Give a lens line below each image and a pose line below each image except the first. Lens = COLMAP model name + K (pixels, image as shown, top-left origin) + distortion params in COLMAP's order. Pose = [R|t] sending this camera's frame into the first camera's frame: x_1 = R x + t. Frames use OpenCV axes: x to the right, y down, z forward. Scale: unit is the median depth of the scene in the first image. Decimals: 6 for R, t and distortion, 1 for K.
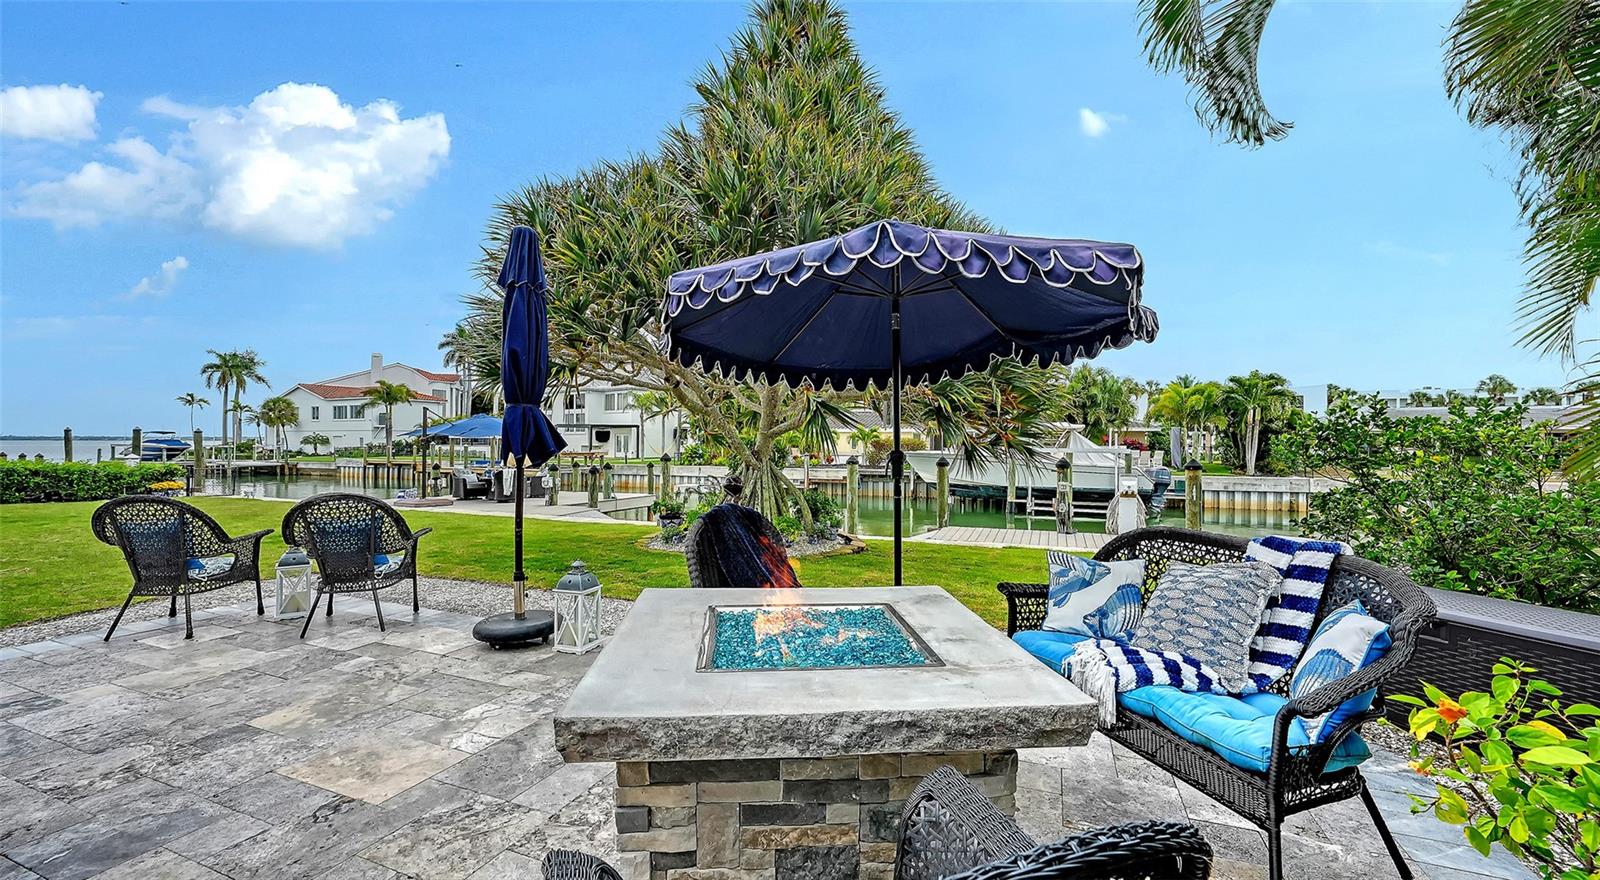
lens RADIAL K [[635.1, 0, 796.4], [0, 635.1, 448.2], [0, 0, 1]] dist [-0.012463, 0.003953]
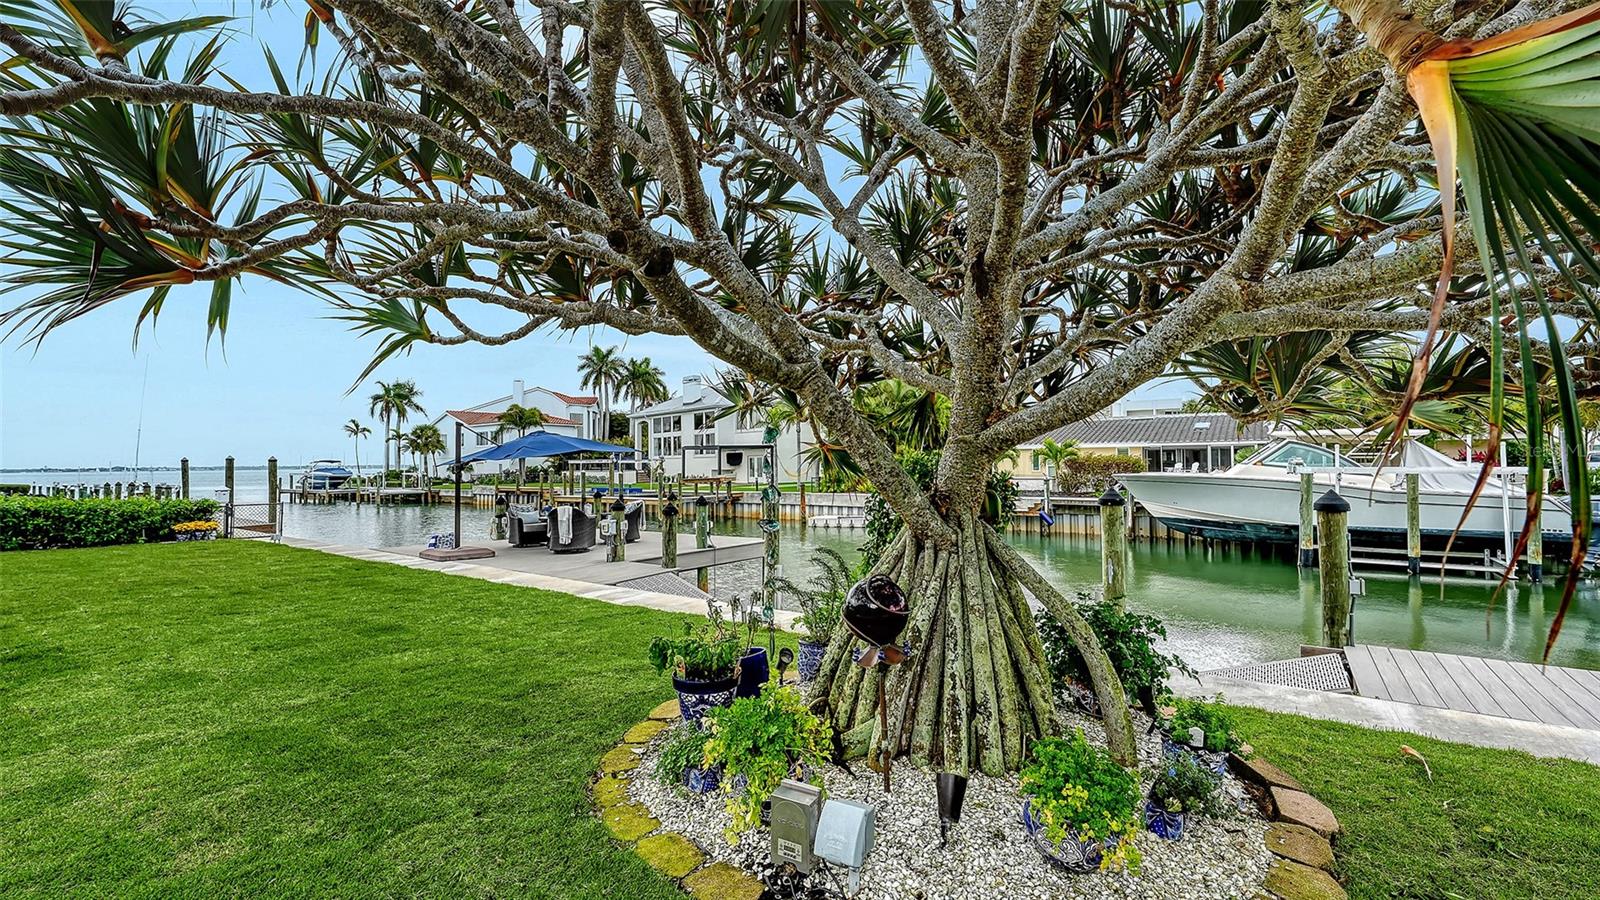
lens RADIAL K [[686.8, 0, 790.5], [0, 686.8, 453.9], [0, 0, 1]] dist [-0.002577, -0.000287]
pose [[0.972945, -0.016553, -0.230445, -0.013900], [0.011117, 0.999629, -0.024870, -0.002266], [0.230771, 0.021635, 0.972767, 0.148751]]
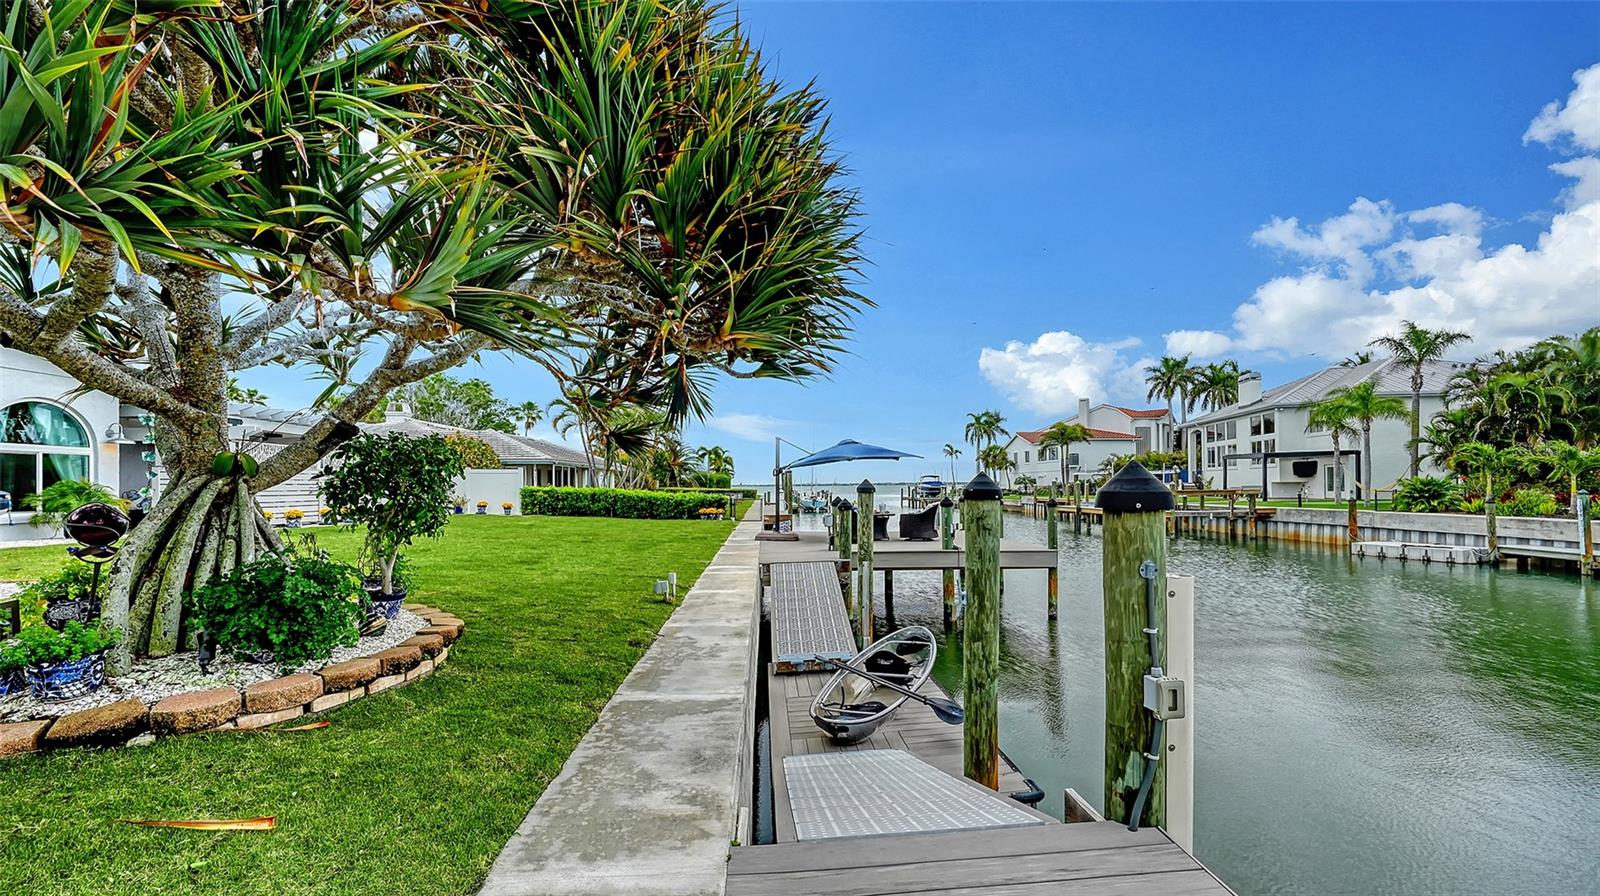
lens RADIAL K [[618.1, 0, 795.9], [0, 618.1, 485.3], [0, 0, 1]] dist [0.000005, -0.000111]
pose [[0.442149, -0.006809, -0.896916, 0.127618], [0.001168, 0.999975, -0.007016, 0.007304], [0.896941, 0.002054, 0.442146, 0.289258]]
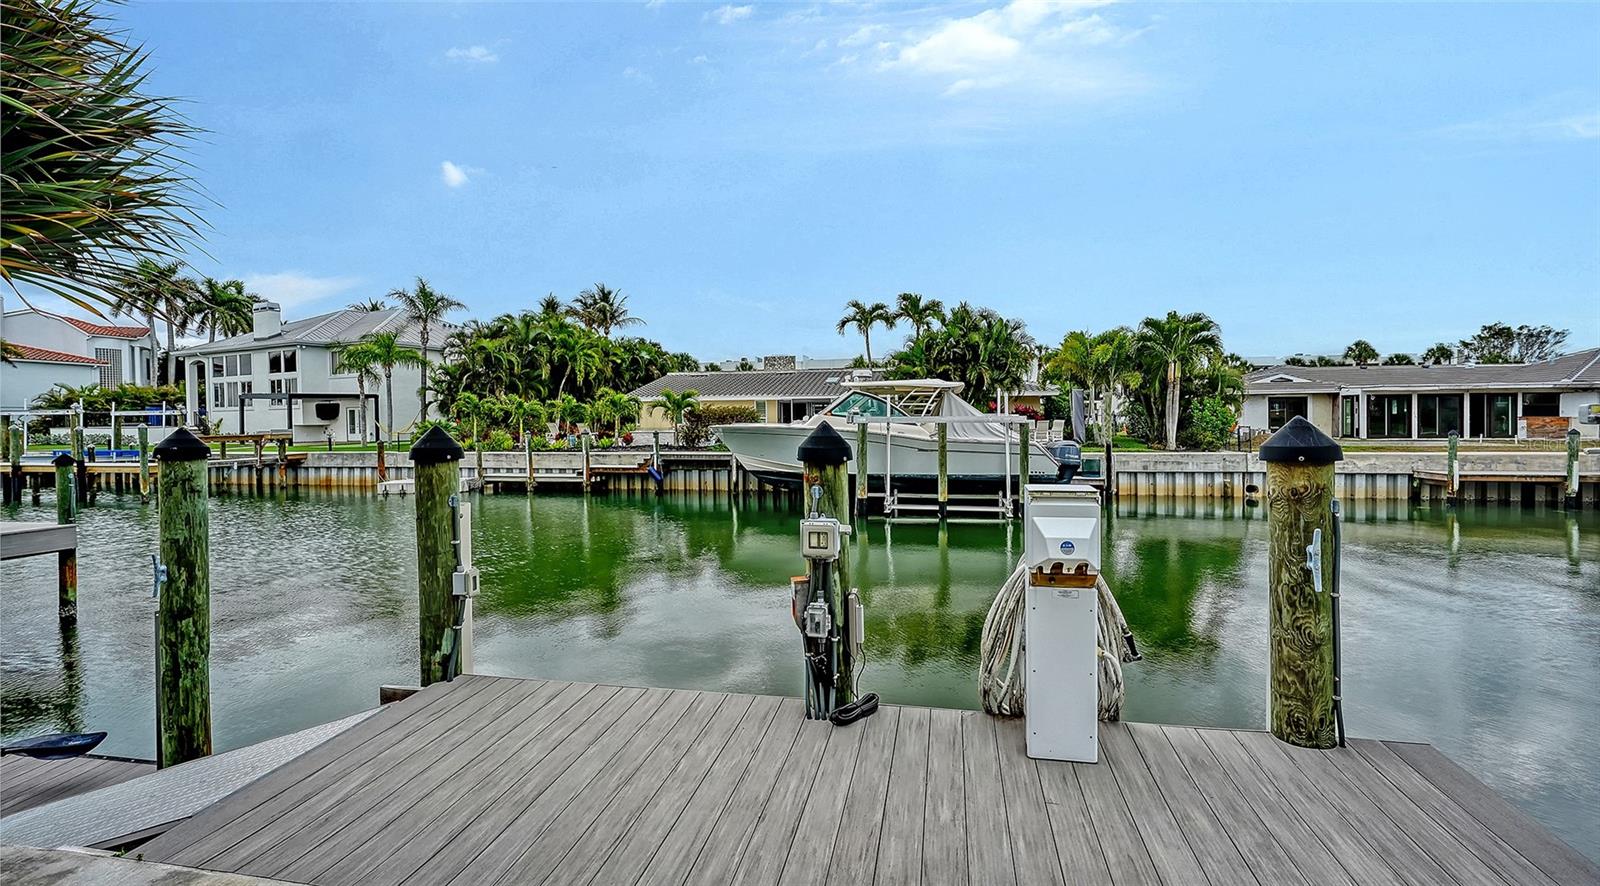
lens RADIAL K [[701.1, 0, 810.5], [0, 701.1, 426.0], [0, 0, 1]] dist [0.000596, 0.000022]
pose [[0.980639, -0.014867, 0.195260, 0.118664], [0.014558, 0.999889, 0.003018, 0.004868], [-0.195284, -0.000117, 0.980747, 0.236825]]
